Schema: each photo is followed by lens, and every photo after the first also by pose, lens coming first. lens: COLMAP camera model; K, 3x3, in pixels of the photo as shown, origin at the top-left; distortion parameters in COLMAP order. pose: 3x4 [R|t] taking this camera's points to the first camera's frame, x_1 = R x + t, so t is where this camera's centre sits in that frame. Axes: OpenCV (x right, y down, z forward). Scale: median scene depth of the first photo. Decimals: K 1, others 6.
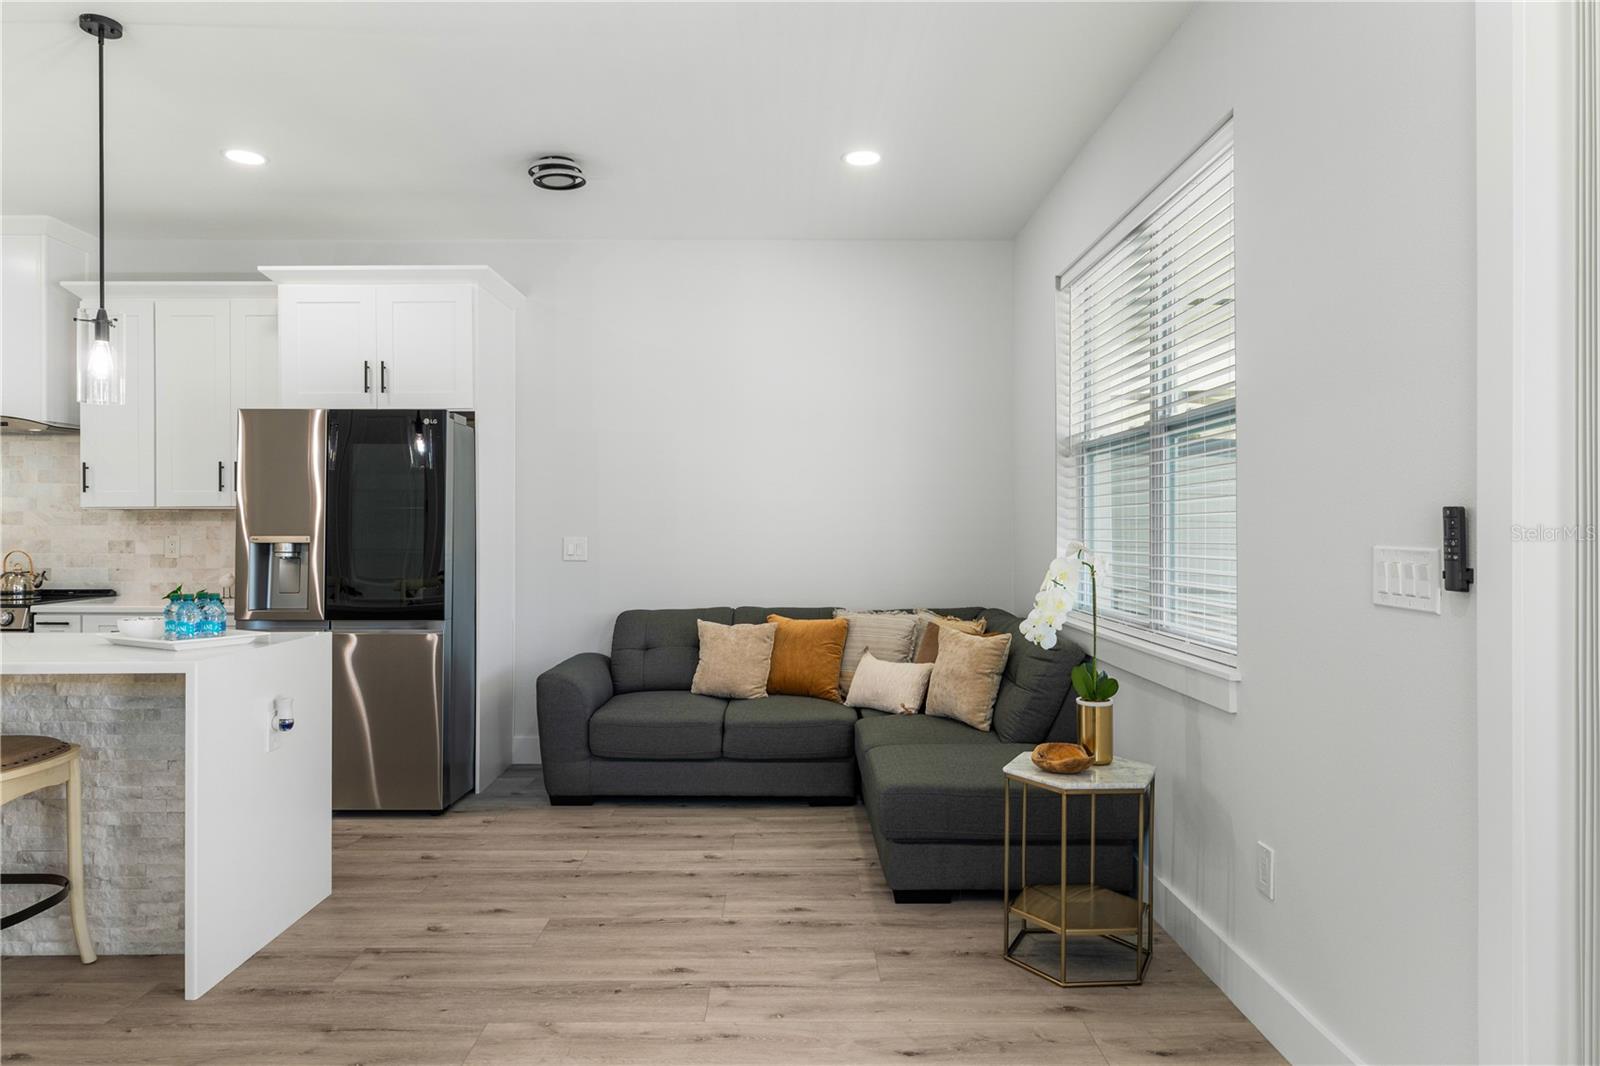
lens RADIAL K [[1004.6, 0, 799.0], [0, 1004.6, 517.0], [0, 0, 1]] dist [0.014349, -0.013217]
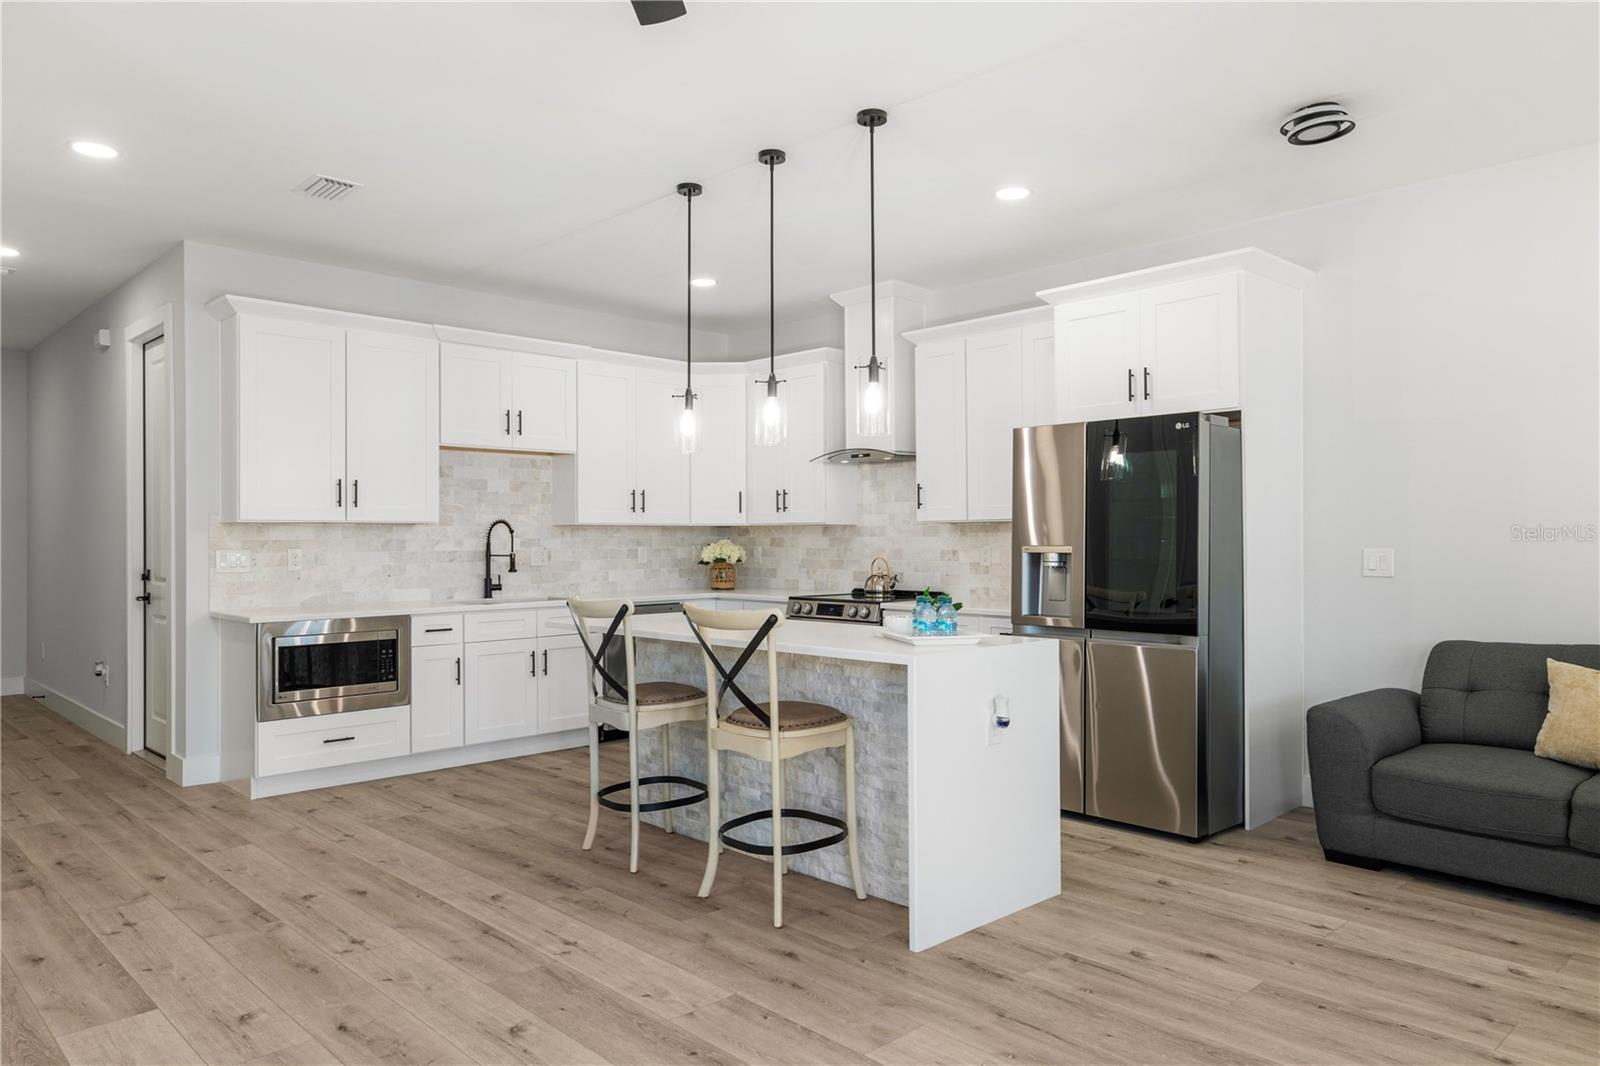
lens RADIAL K [[1056.1, 0, 792.9], [0, 1056.1, 537.7], [0, 0, 1]] dist [0.009190, 0.007285]
pose [[0.683720, -0.003527, -0.729736, 0.113245], [0.010759, 0.999928, 0.005248, 0.001324], [0.729665, -0.011439, 0.683709, 0.053613]]
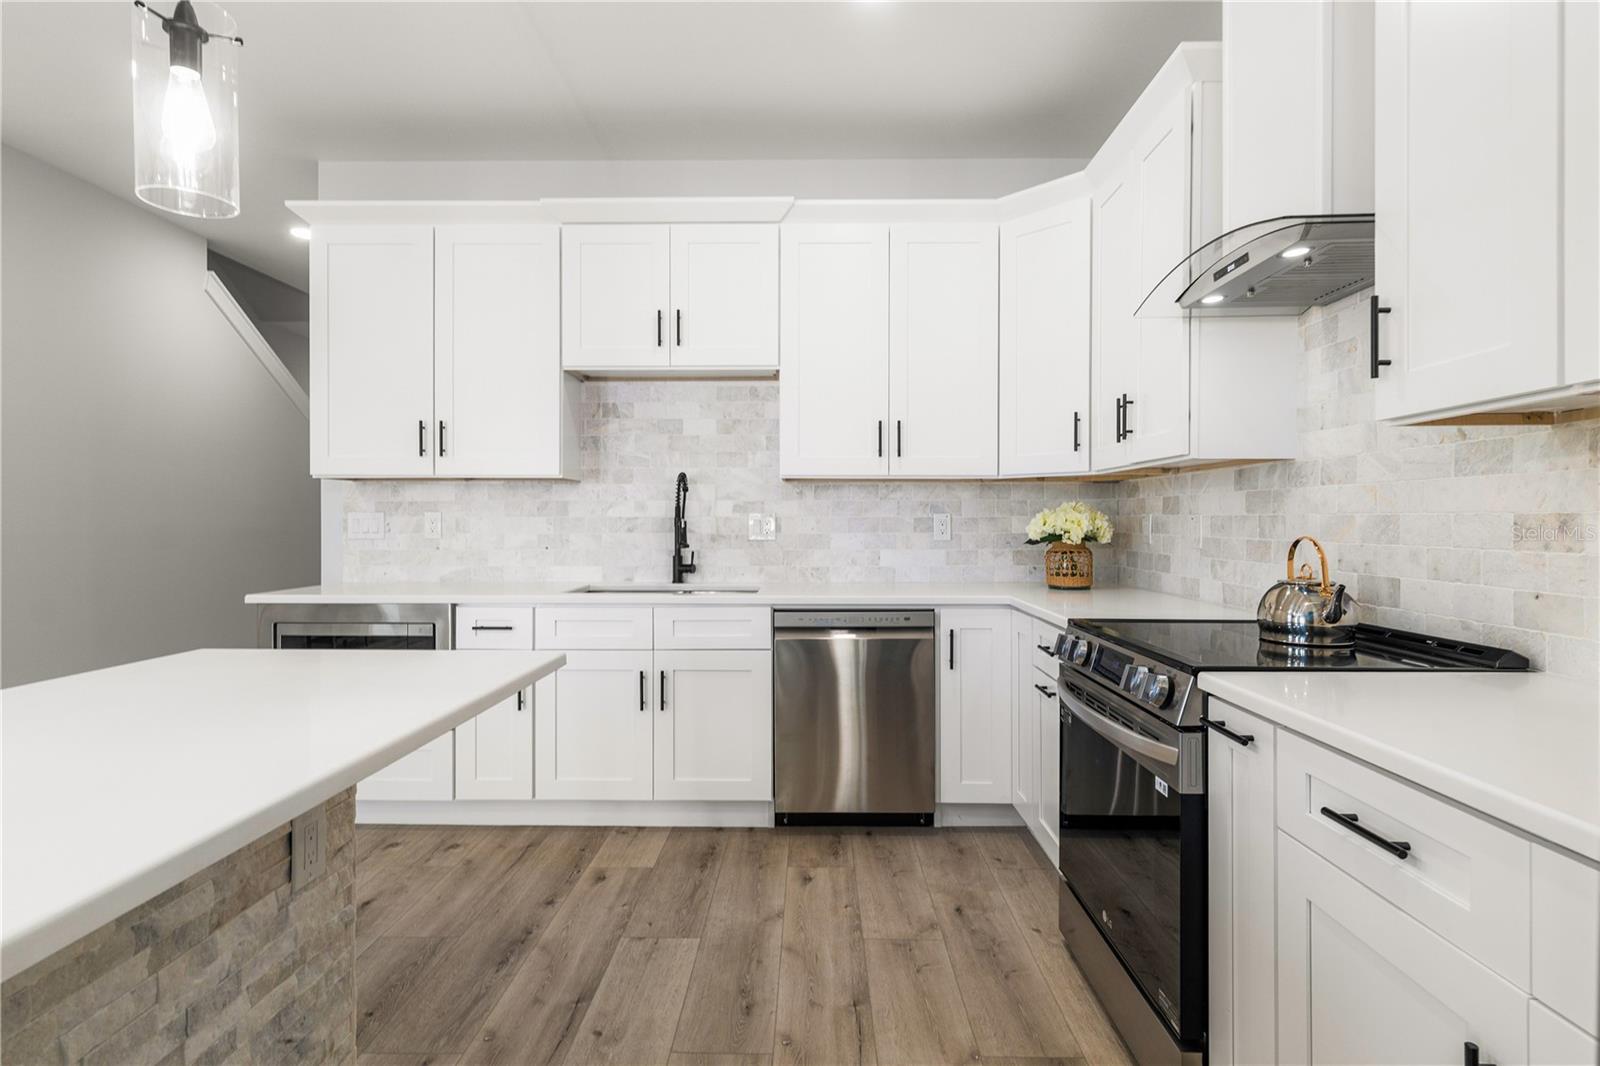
lens RADIAL K [[795.9, 0, 804.8], [0, 795.9, 526.4], [0, 0, 1]] dist [0.003940, -0.000065]
pose [[-0.024956, 0.005316, -0.999674, -0.499549], [0.007965, 0.999955, 0.005119, 0.030729], [0.999657, -0.007834, -0.024997, 0.961290]]
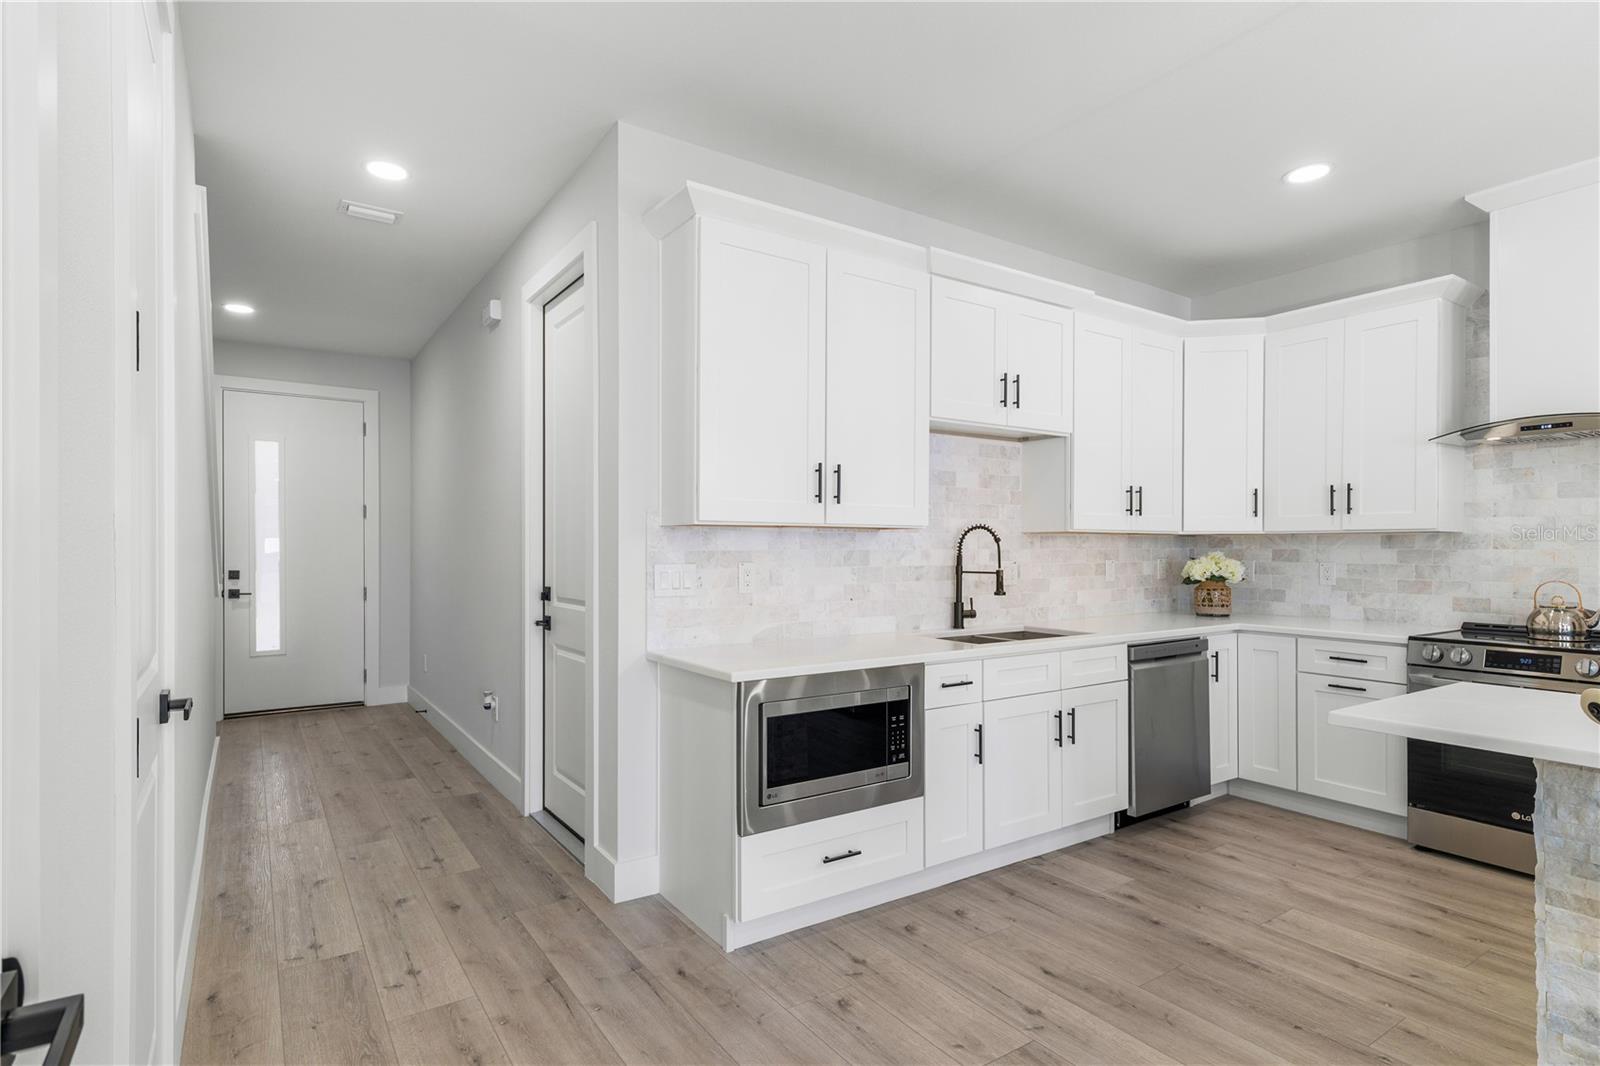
lens RADIAL K [[807.2, 0, 797.2], [0, 807.2, 550.5], [0, 0, 1]] dist [0.007376, -0.000835]
pose [[0.548142, 0.001361, -0.836384, -0.690657], [0.007593, 0.999949, 0.006603, -0.000398], [0.836351, -0.009970, 0.548103, 0.148753]]
